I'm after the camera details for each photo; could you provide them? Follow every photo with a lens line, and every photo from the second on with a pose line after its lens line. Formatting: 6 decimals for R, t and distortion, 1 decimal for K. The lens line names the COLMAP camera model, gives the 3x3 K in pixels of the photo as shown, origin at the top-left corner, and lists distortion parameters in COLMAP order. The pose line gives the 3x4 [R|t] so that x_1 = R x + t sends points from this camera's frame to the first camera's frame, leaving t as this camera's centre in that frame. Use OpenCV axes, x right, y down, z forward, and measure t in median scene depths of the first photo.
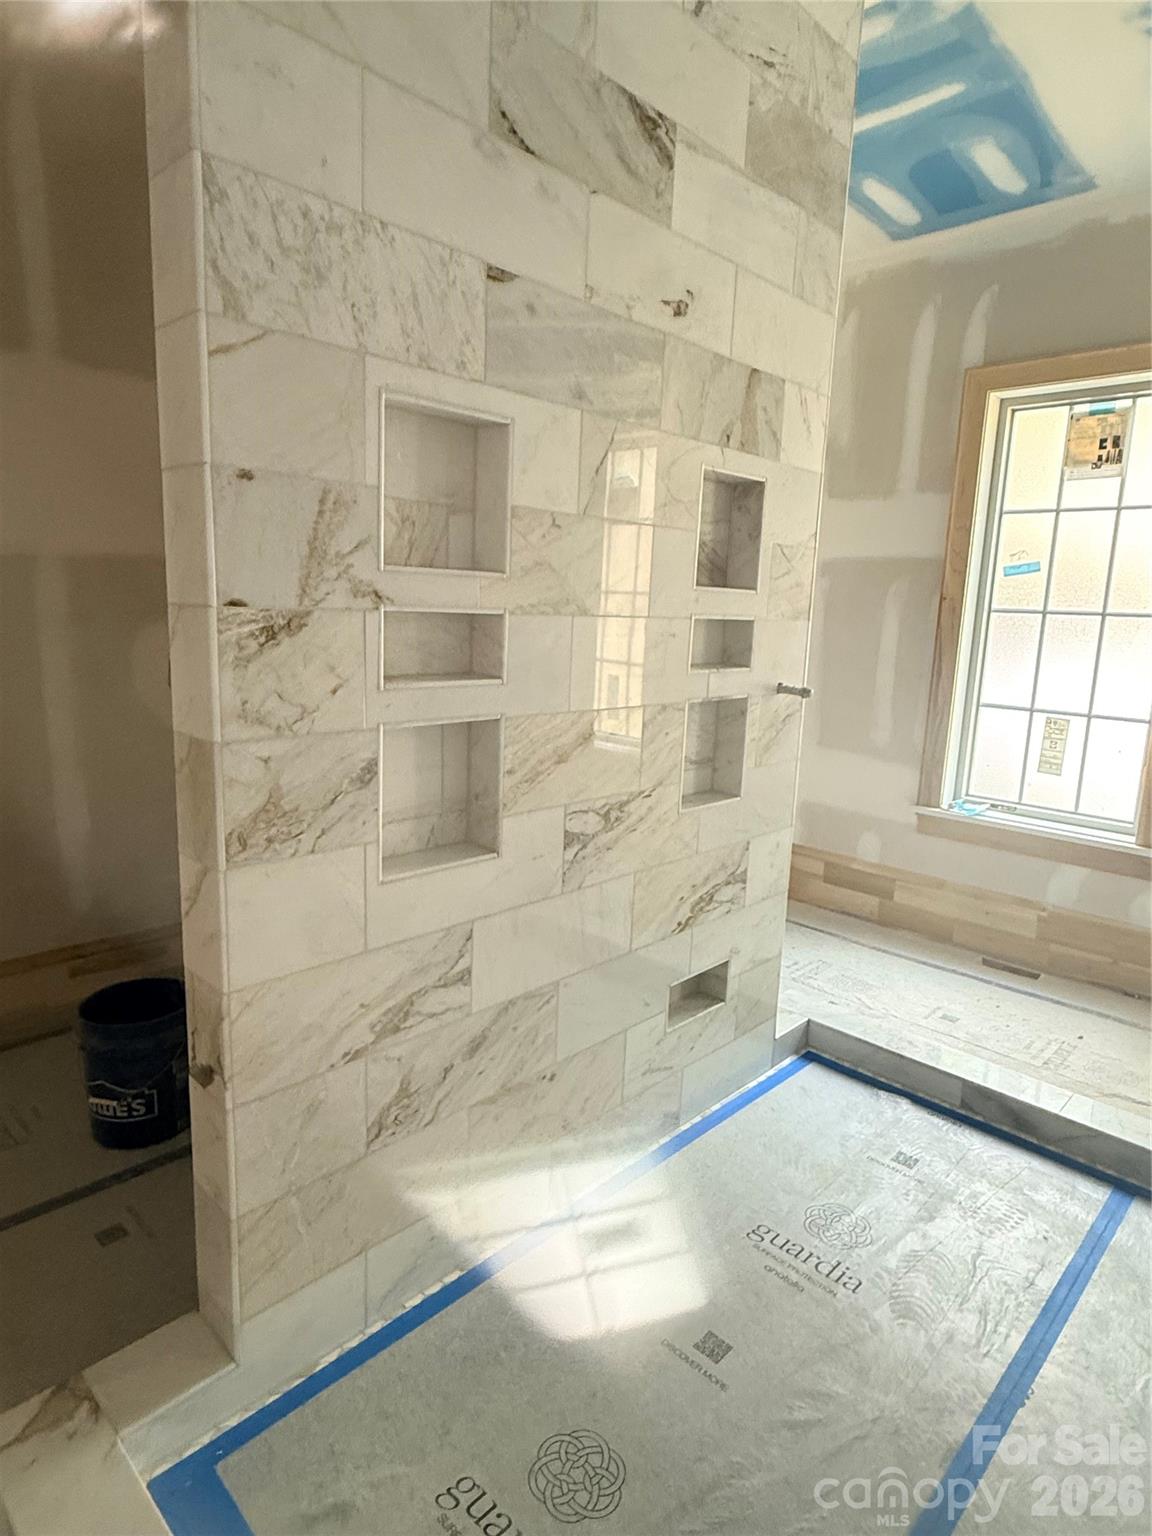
lens RADIAL K [[885.8, 0, 575.4], [0, 885.8, 767.8], [0, 0, 1]] dist [0.002643, 0.000513]
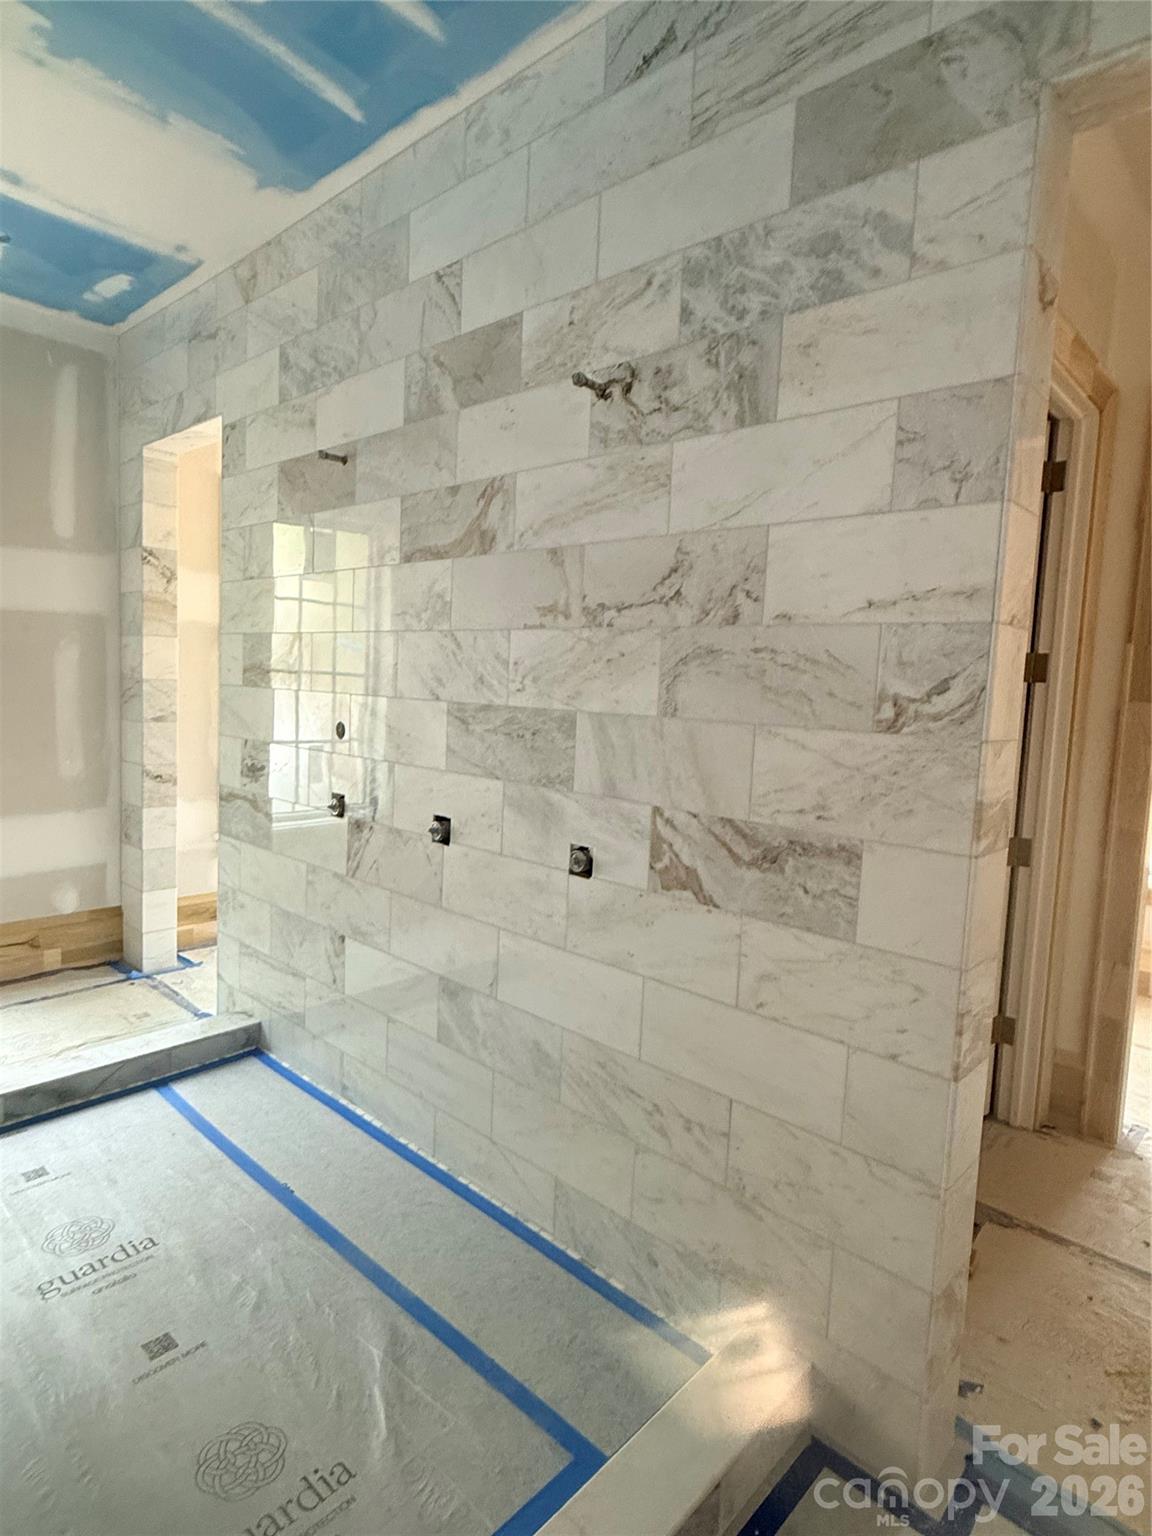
lens RADIAL K [[848.9, 0, 575.6], [0, 848.9, 764.8], [0, 0, 1]] dist [0.000312, 0.000112]
pose [[-0.024766, -0.132817, 0.990831, -0.700015], [0.136995, 0.981334, 0.134968, -0.105276], [-0.990262, 0.139082, -0.006108, 0.351066]]
